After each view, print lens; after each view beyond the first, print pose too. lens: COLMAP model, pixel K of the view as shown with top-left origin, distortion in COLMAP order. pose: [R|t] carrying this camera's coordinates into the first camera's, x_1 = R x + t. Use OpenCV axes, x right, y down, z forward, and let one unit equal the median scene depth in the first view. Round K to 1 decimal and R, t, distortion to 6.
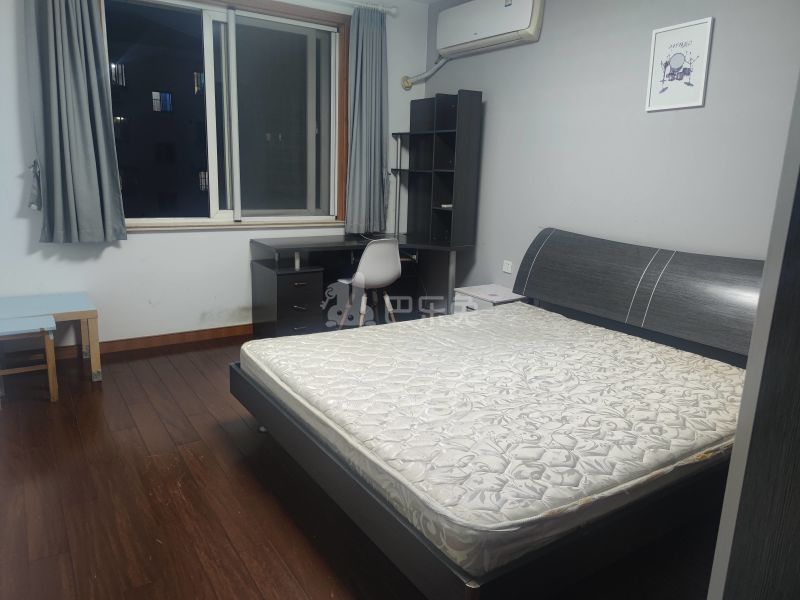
lens RADIAL K [[582.1, 0, 395.7], [0, 582.1, 299.4], [0, 0, 1]] dist [0.008102, -0.000575]
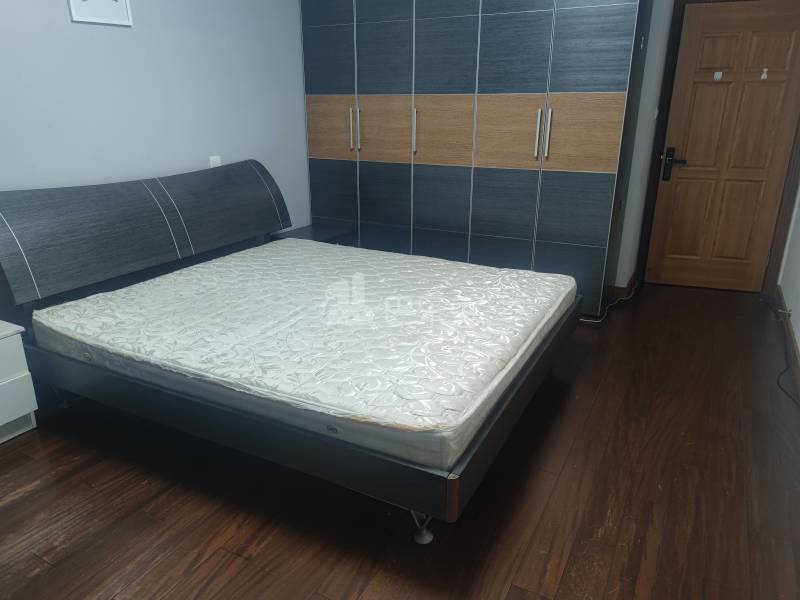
lens RADIAL K [[582.1, 0, 395.5], [0, 582.1, 301.7], [0, 0, 1]] dist [0.008102, -0.000575]
pose [[-0.482080, -0.316272, 0.817050, -0.804371], [0.178758, 0.877446, 0.445122, -0.357719], [-0.857697, 0.360638, -0.366463, 1.458691]]
